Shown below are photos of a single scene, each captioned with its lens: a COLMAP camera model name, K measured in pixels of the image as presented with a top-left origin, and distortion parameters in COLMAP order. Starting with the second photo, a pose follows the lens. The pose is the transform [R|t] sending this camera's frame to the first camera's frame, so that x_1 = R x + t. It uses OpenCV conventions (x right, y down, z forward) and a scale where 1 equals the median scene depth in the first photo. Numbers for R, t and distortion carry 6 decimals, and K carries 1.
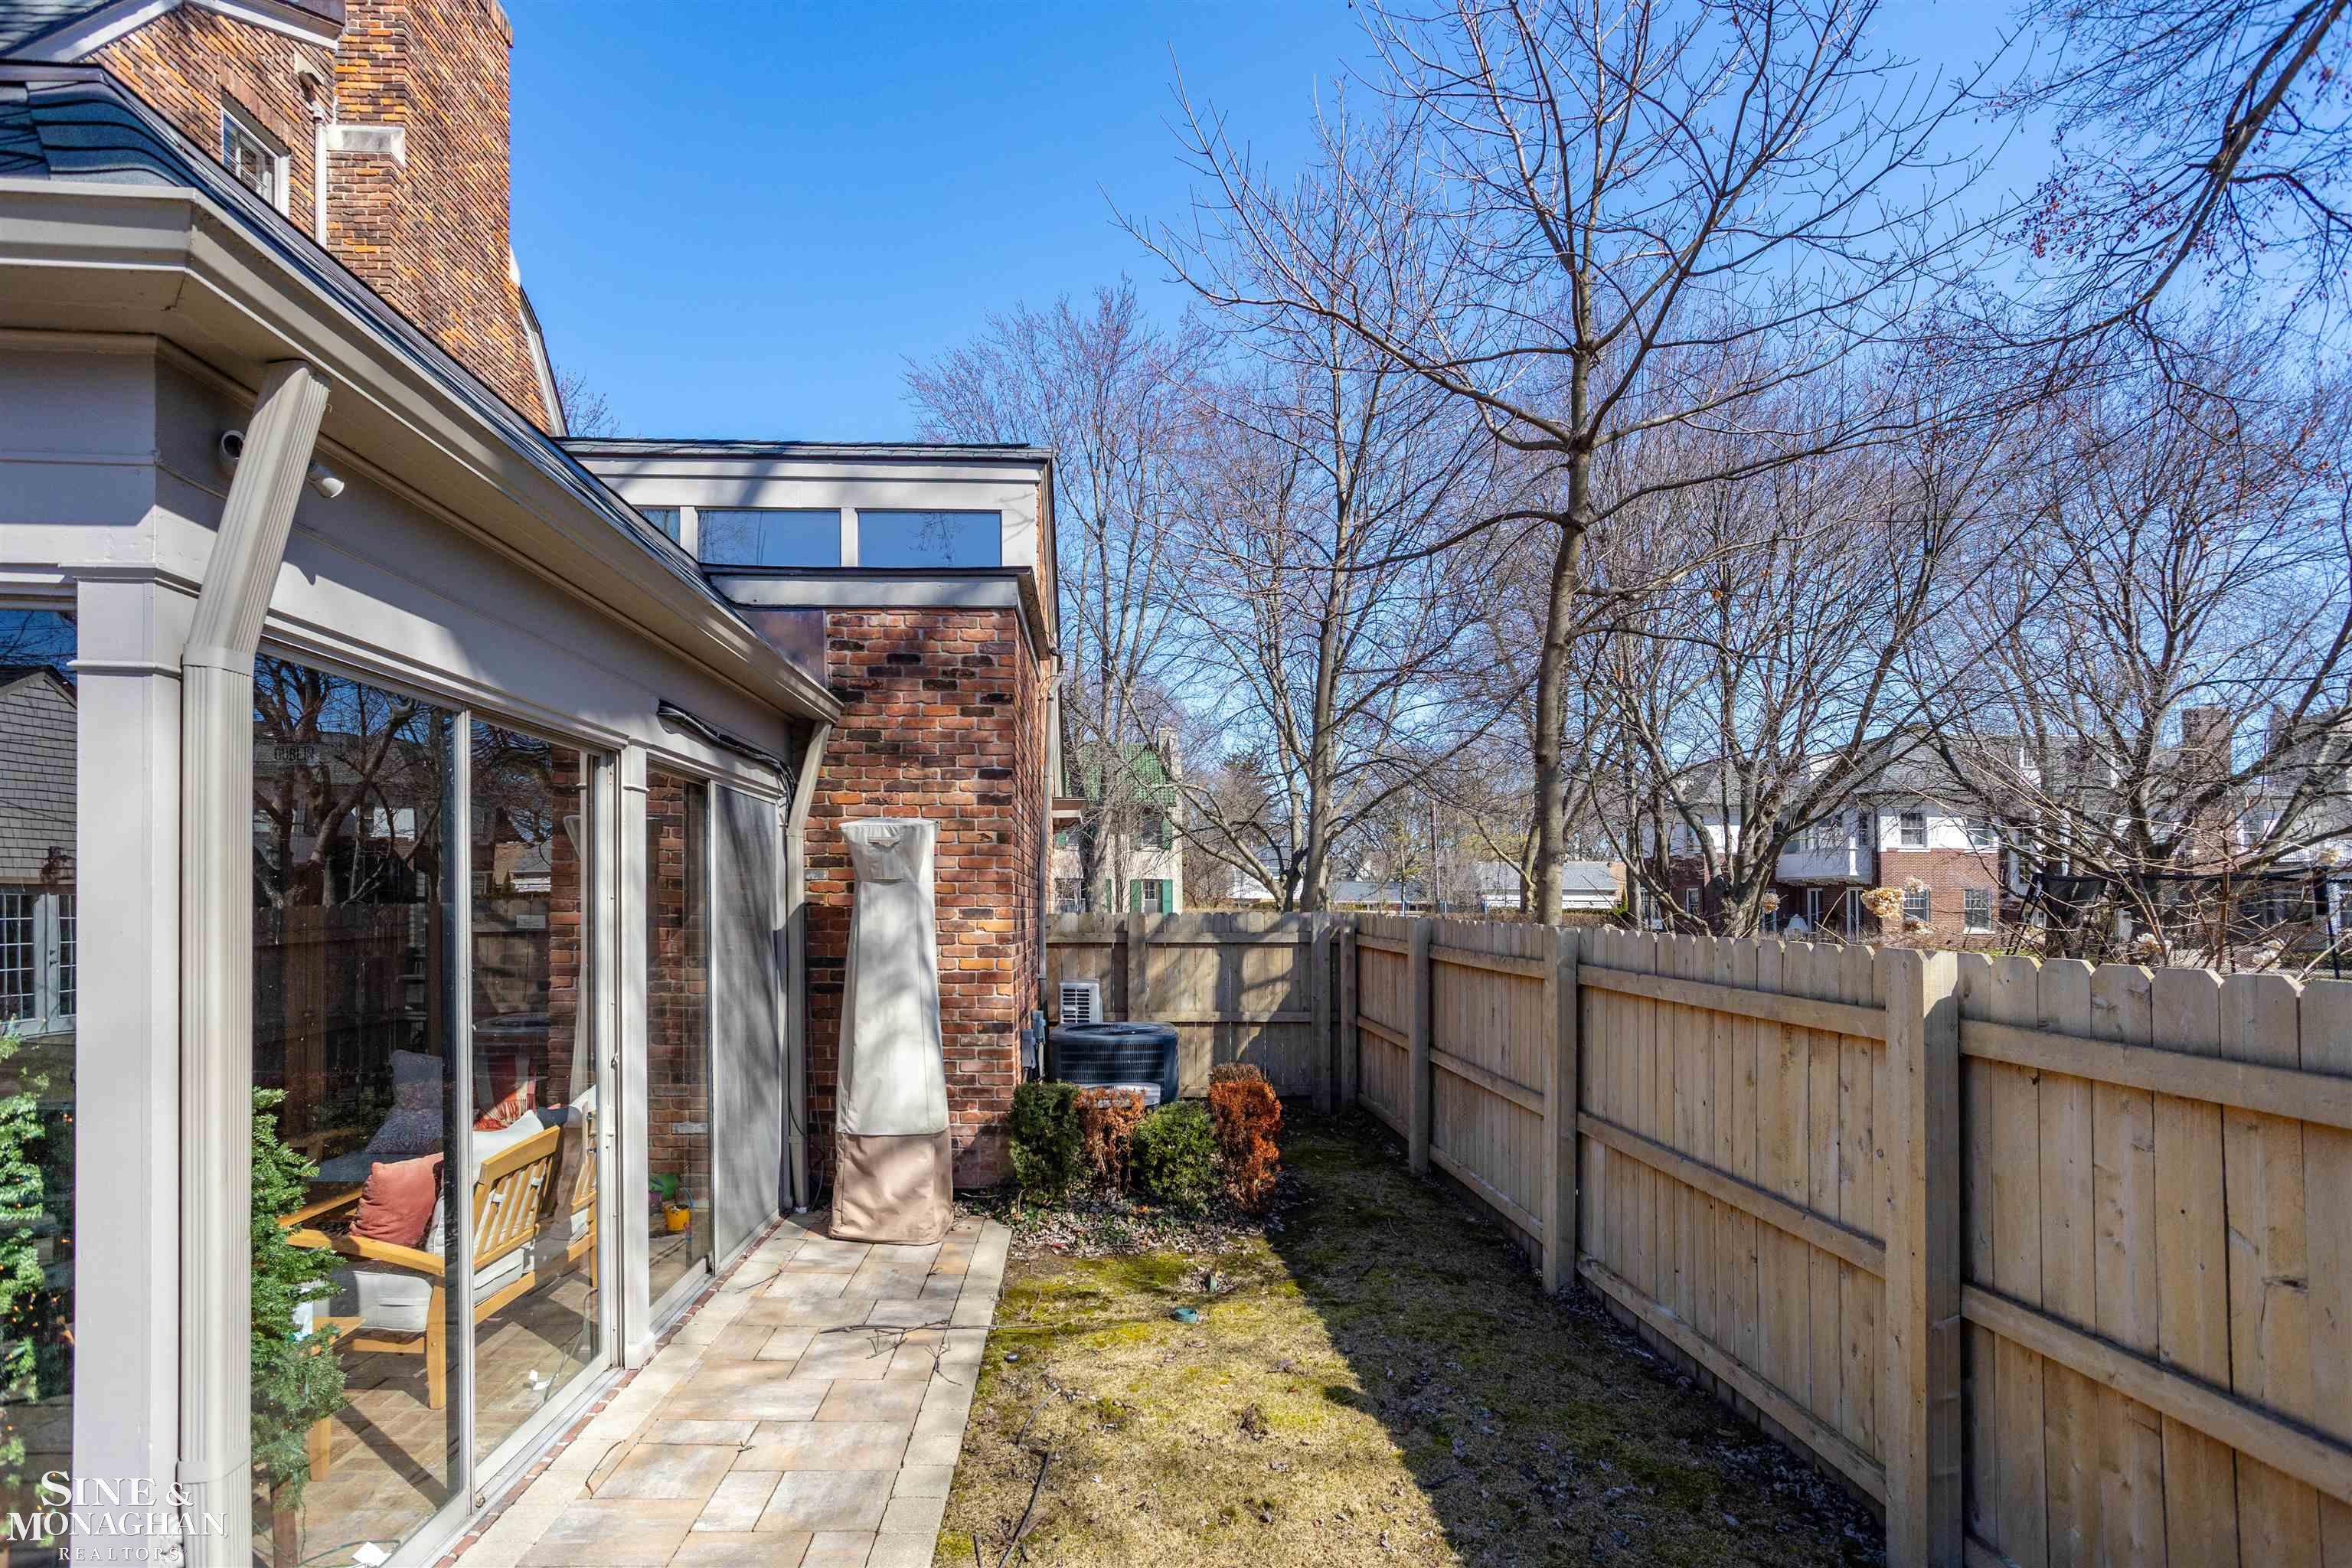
lens RADIAL K [[887.6, 0, 1125.4], [0, 887.6, 834.7], [0, 0, 1]] dist [-0.009278, 0.000108]
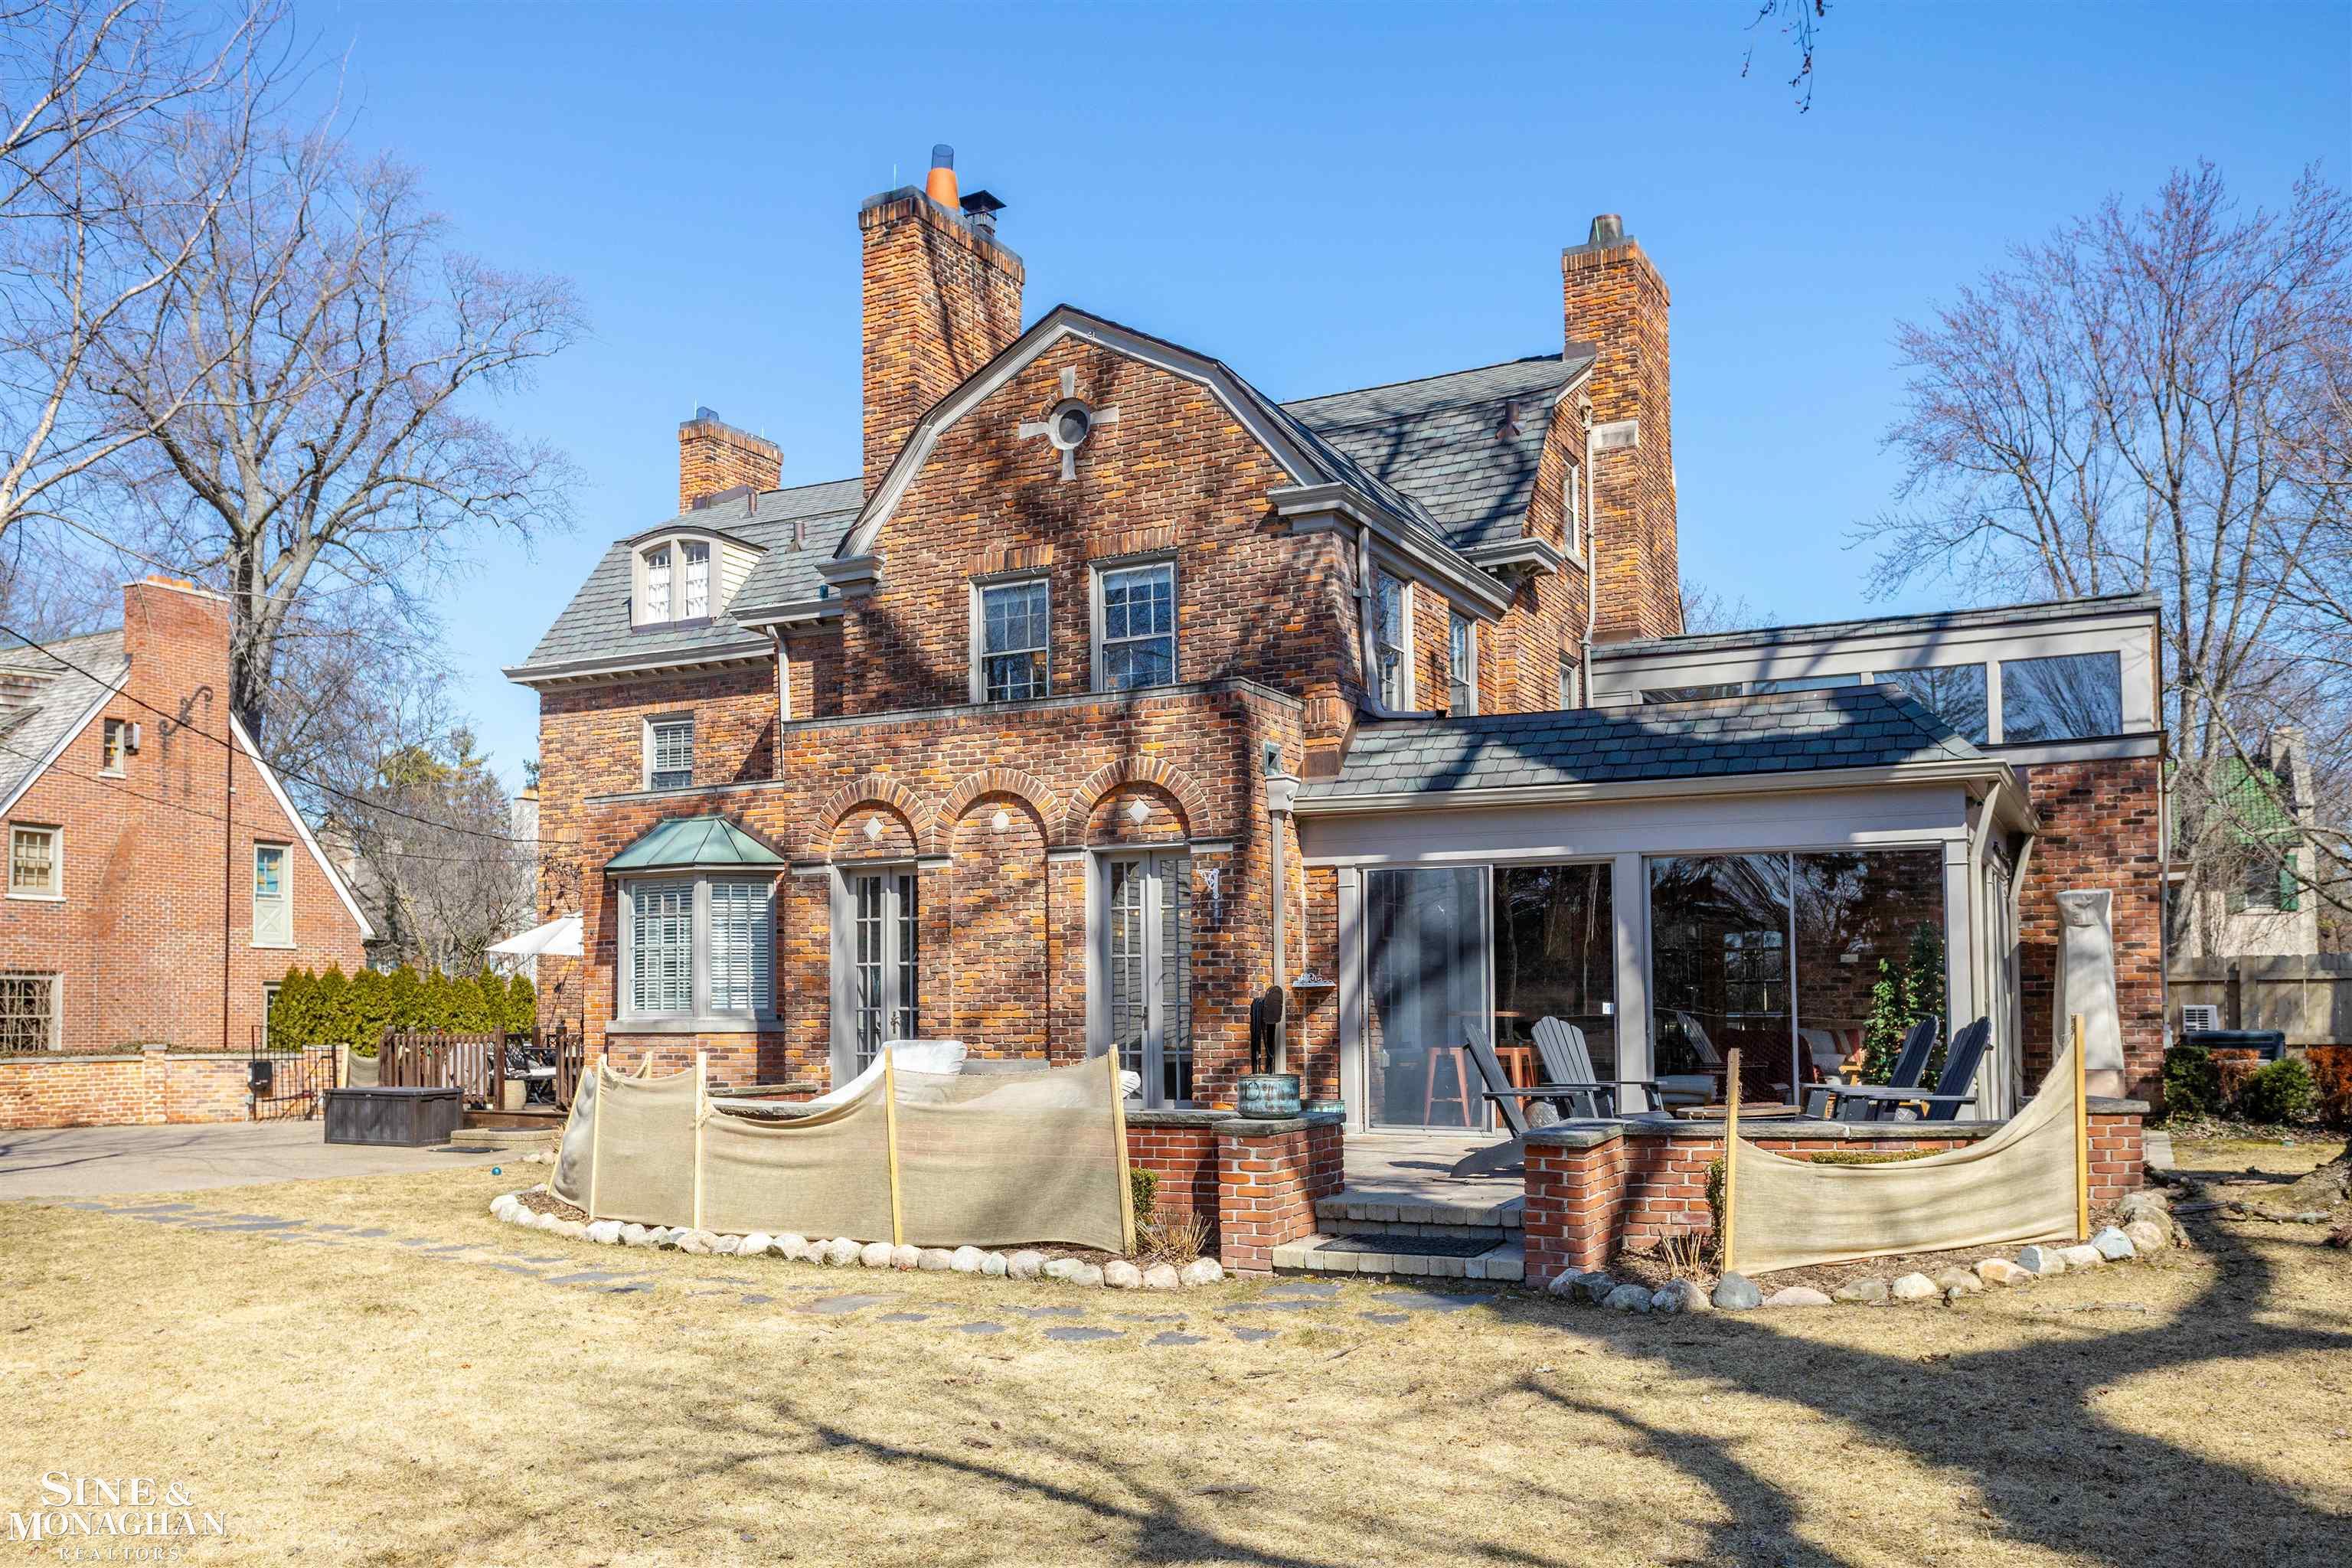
lens RADIAL K [[1813.5, 0, 1173.9], [0, 1813.5, 989.3], [0, 0, 1]] dist [0.002898, 0.005909]
pose [[0.871335, -0.021052, -0.490237, -0.052323], [0.041200, 0.998690, 0.030341, -0.002675], [0.488956, -0.046635, 0.871061, -1.987355]]
